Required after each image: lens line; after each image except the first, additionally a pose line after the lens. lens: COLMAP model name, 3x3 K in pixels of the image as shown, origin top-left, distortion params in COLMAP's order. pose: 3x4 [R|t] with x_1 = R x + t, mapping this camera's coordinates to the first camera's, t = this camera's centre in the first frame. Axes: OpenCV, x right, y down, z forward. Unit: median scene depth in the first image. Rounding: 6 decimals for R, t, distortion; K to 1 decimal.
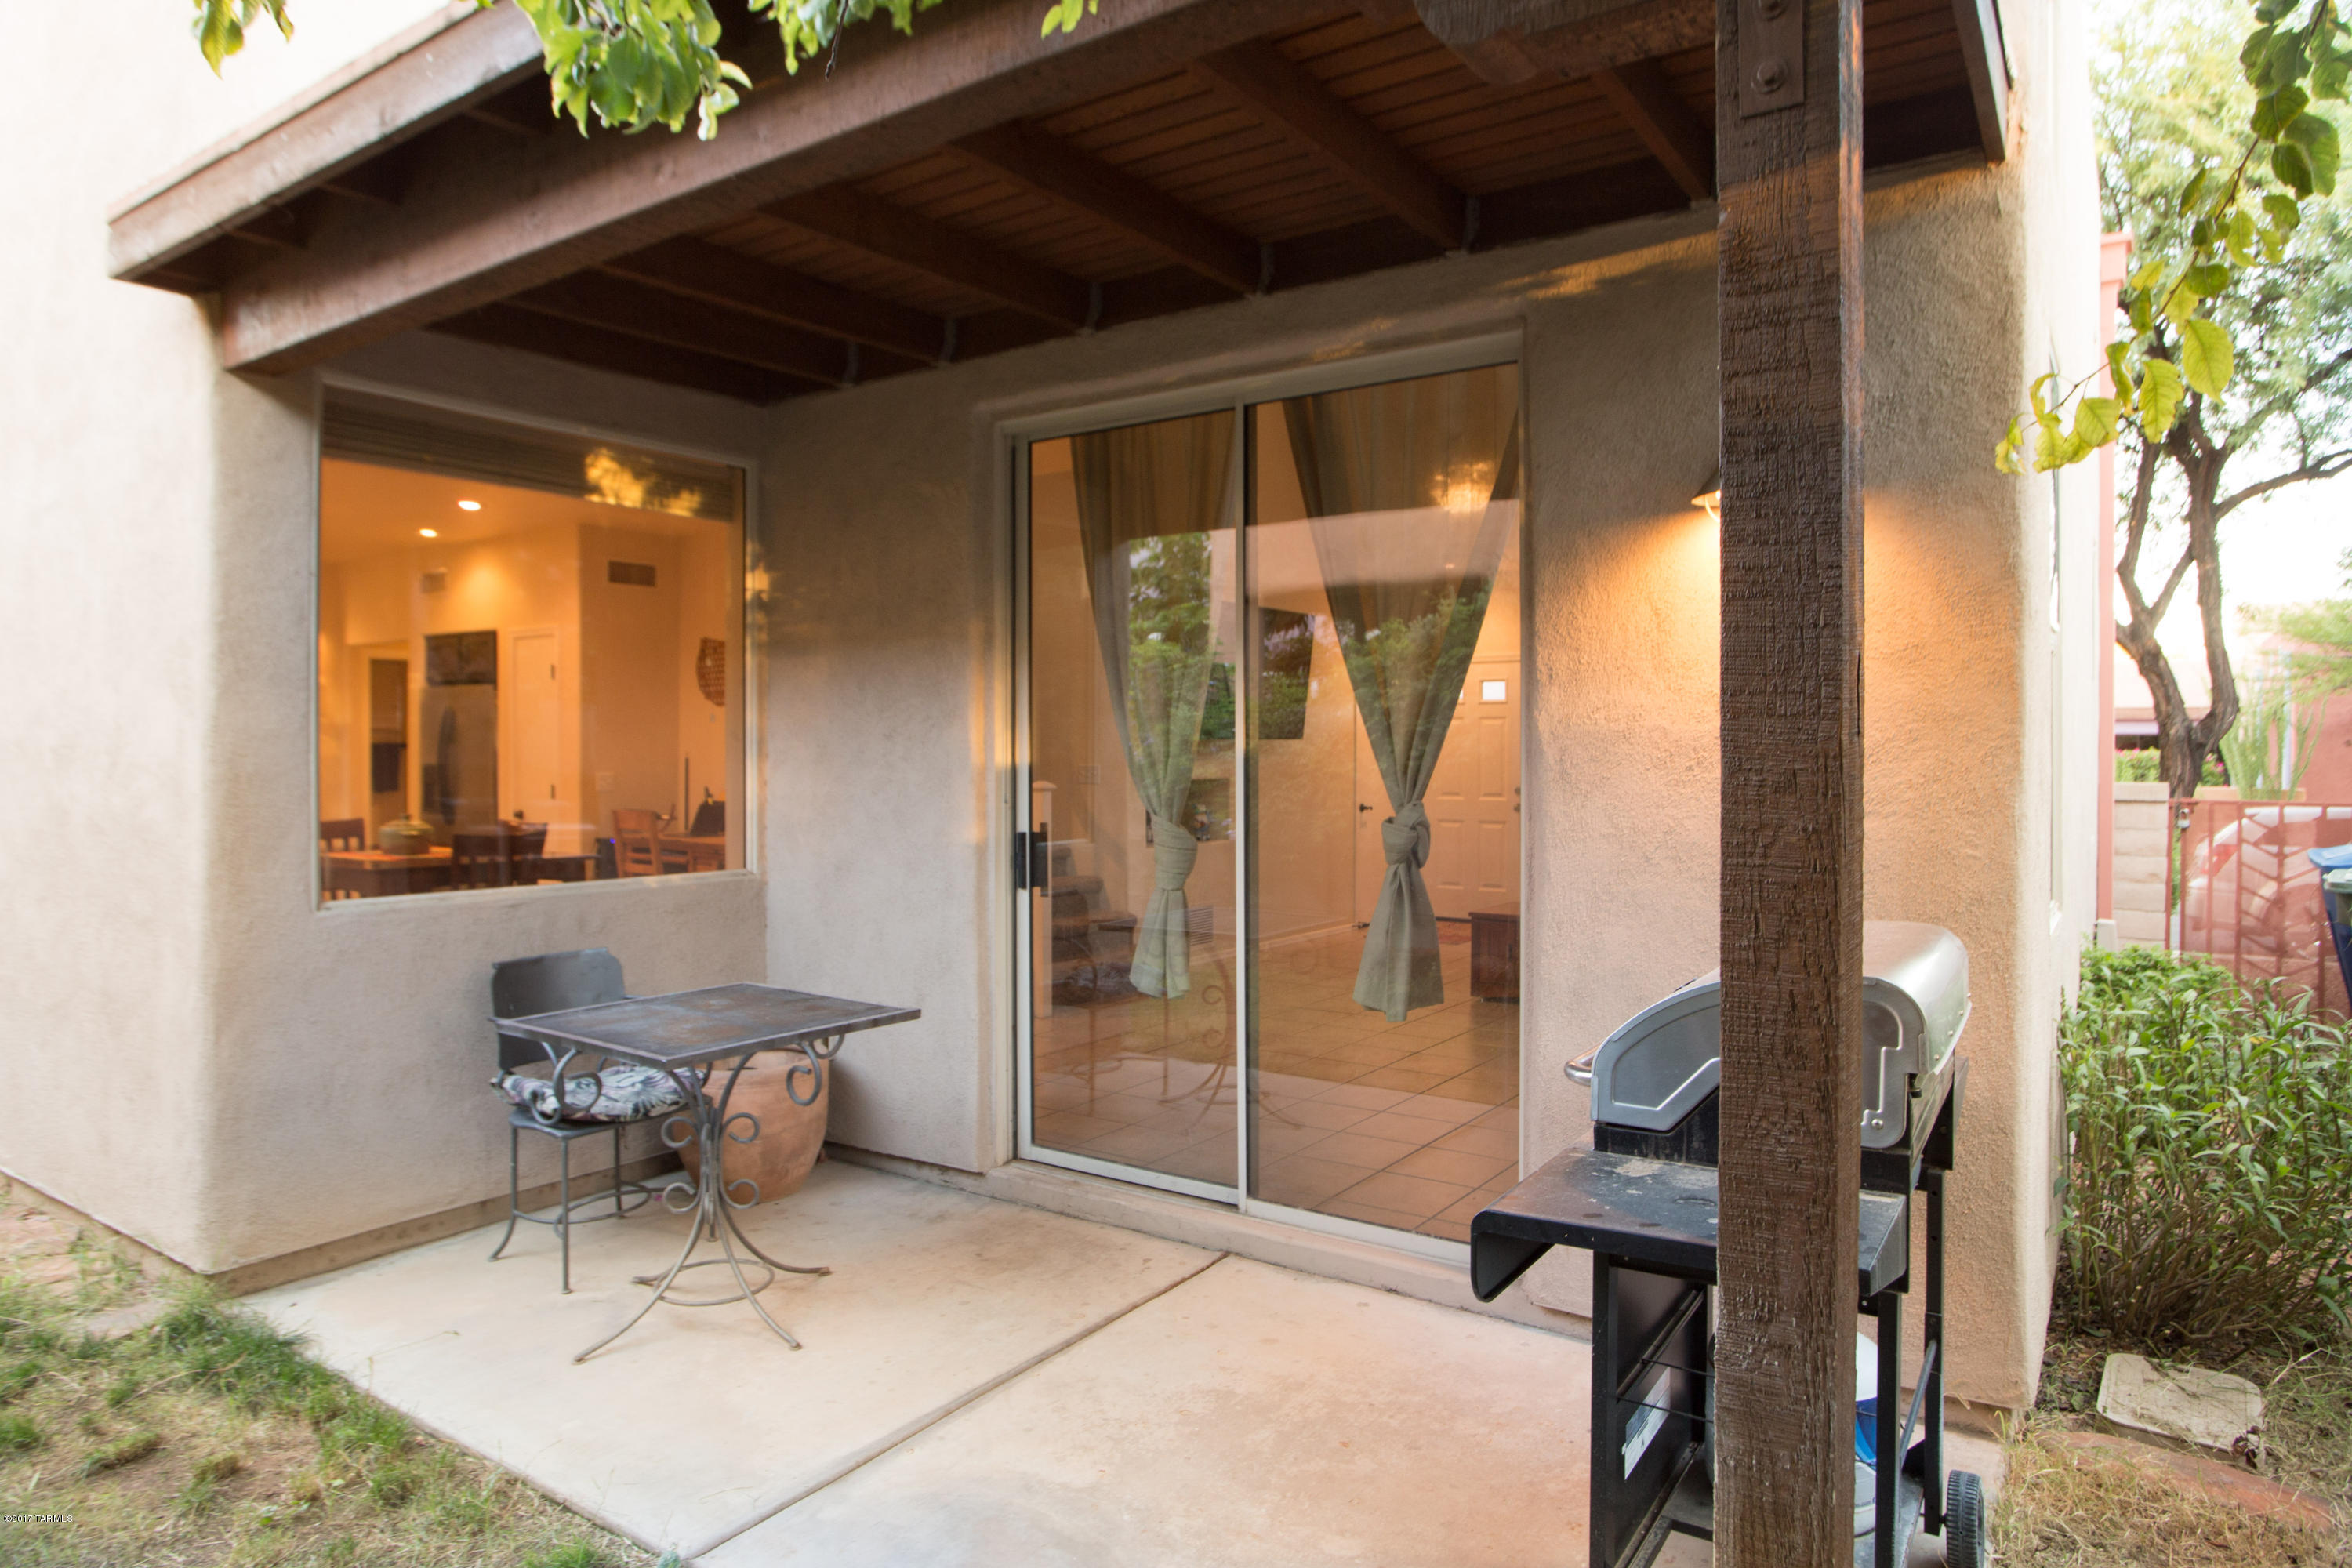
lens RADIAL K [[1410.6, 0, 1203.5], [0, 1410.6, 767.0], [0, 0, 1]] dist [-0.069044, 0.056914]
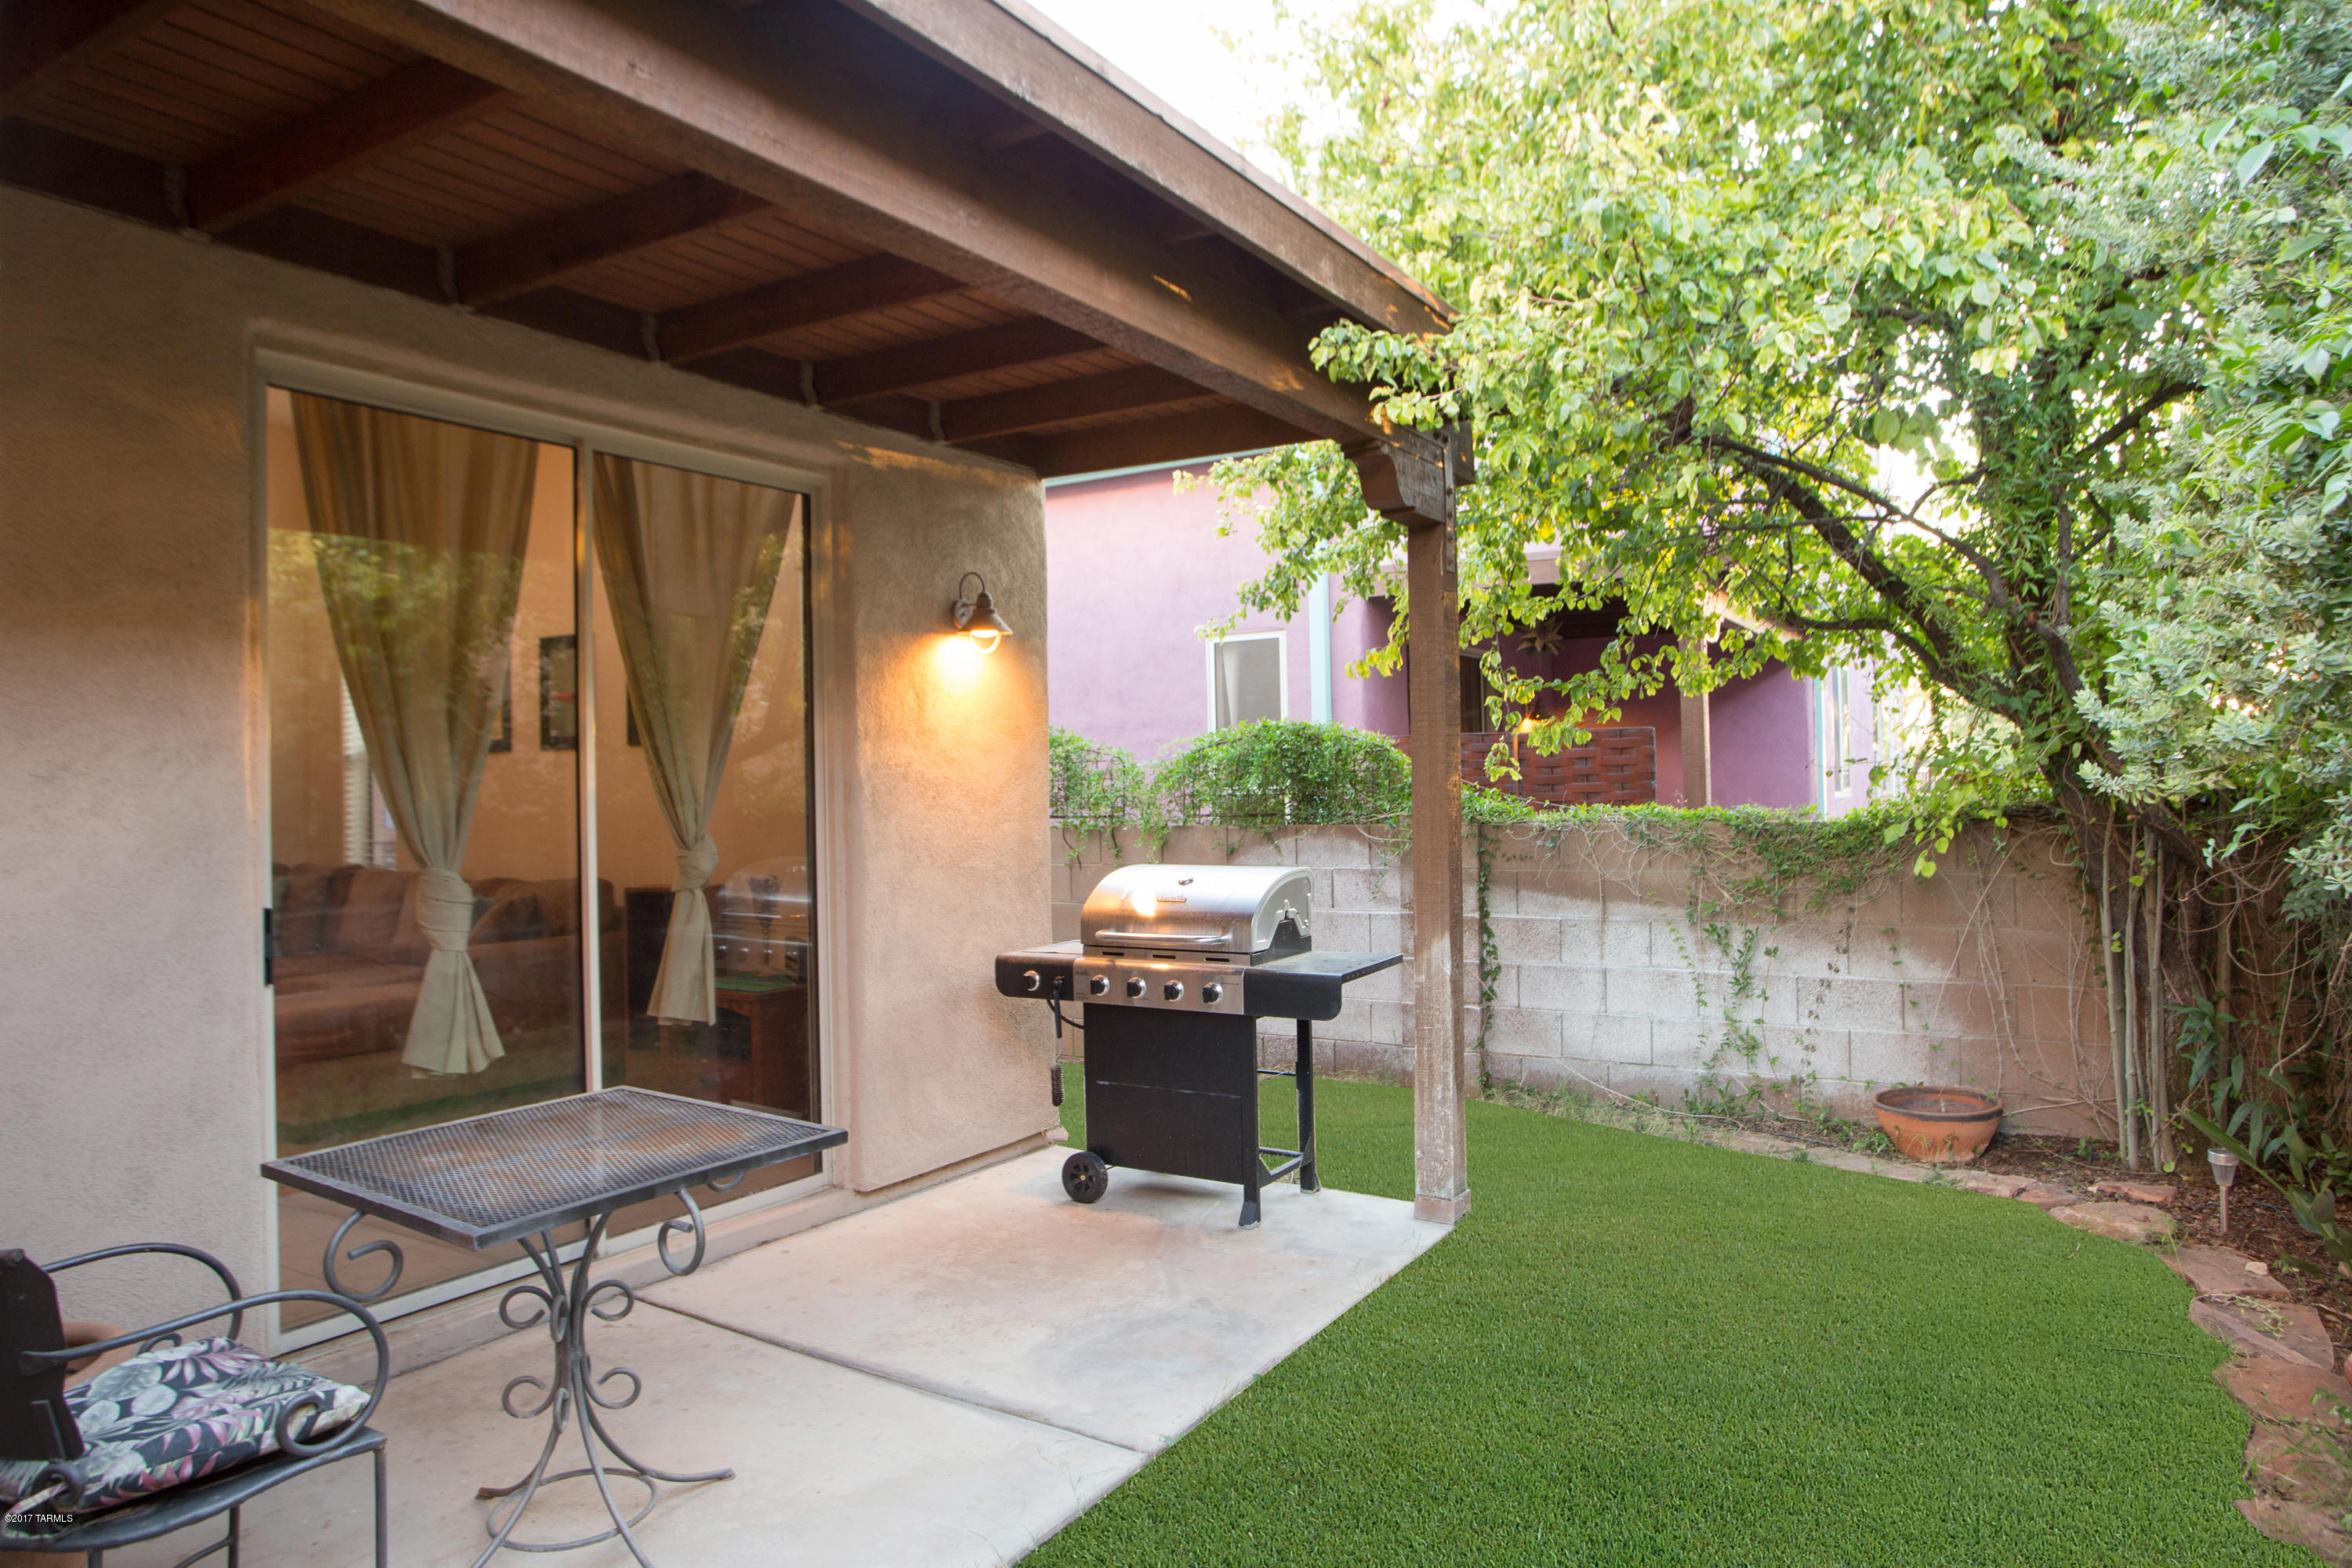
lens RADIAL K [[1410.6, 0, 1203.5], [0, 1410.6, 767.0], [0, 0, 1]] dist [-0.069044, 0.056914]
pose [[-0.040228, 0.013849, 0.999095, -1.246140], [0.033809, 0.999350, -0.012491, -0.002871], [-0.998618, 0.033276, -0.040670, 0.770677]]
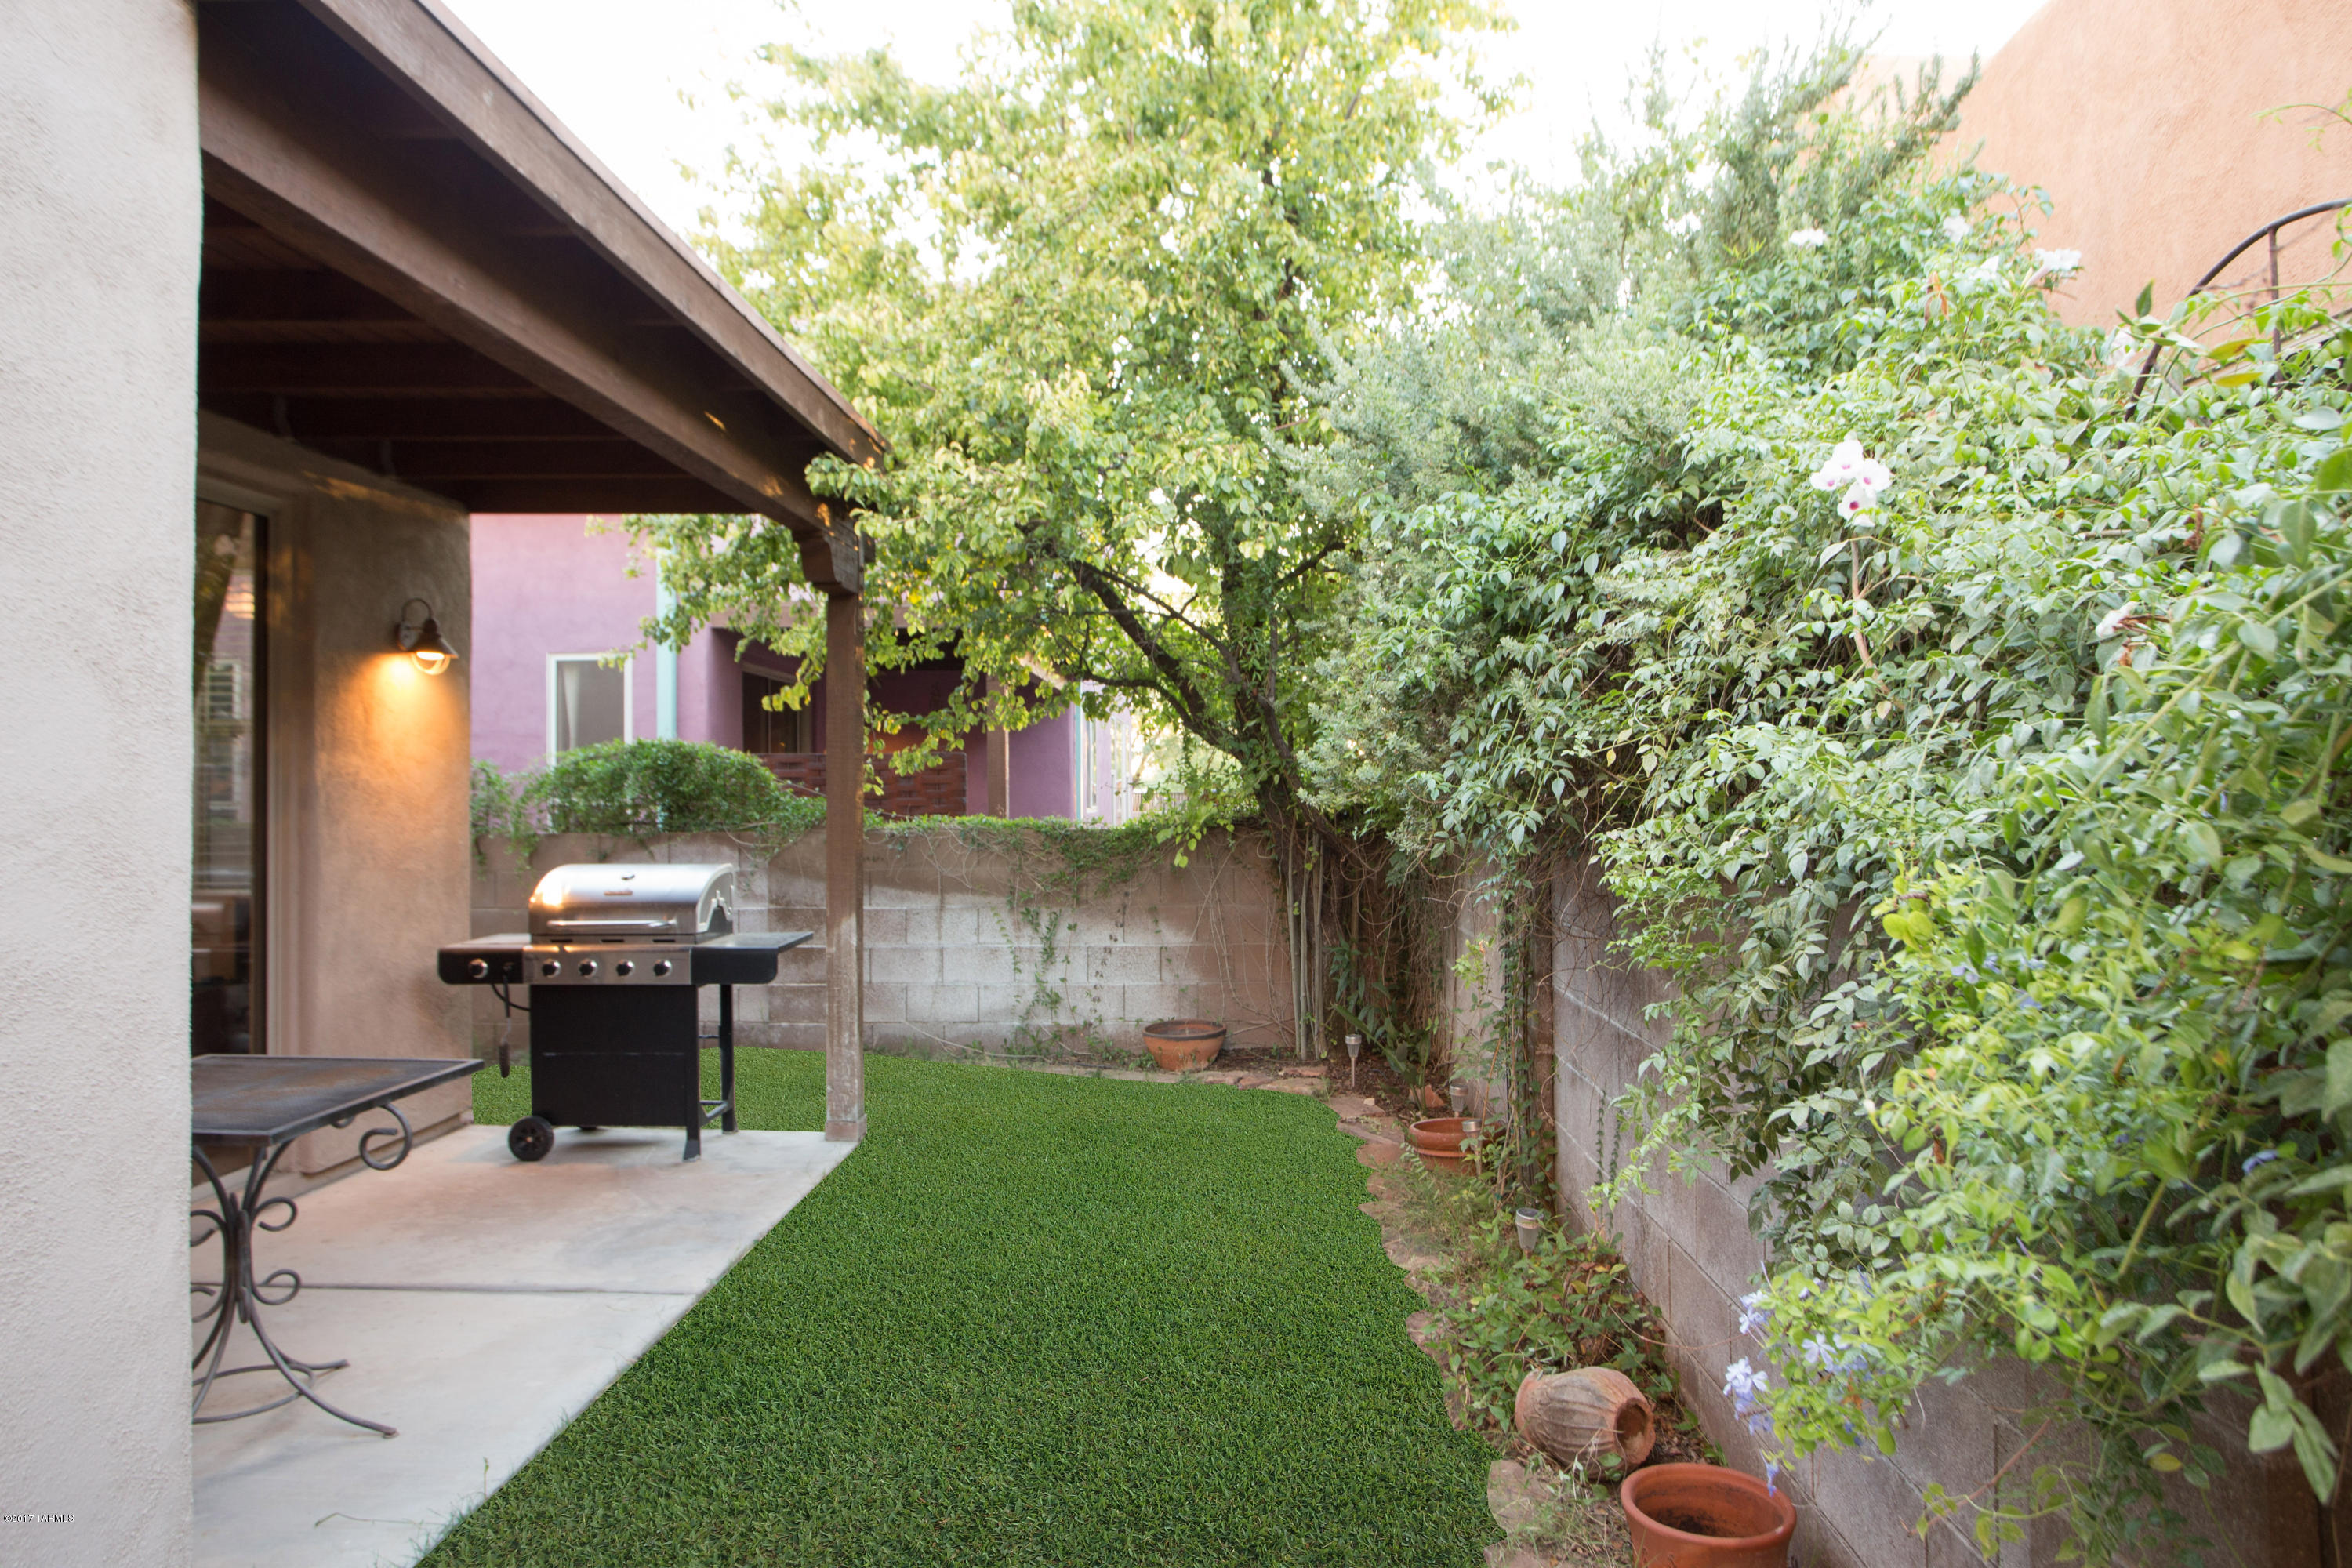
lens RADIAL K [[1410.6, 0, 1203.5], [0, 1410.6, 767.0], [0, 0, 1]] dist [-0.069044, 0.056914]
pose [[-0.541108, 0.019098, 0.840736, -1.613977], [0.020235, 0.999748, -0.009686, -0.007595], [-0.840710, 0.011771, -0.541358, 1.076319]]
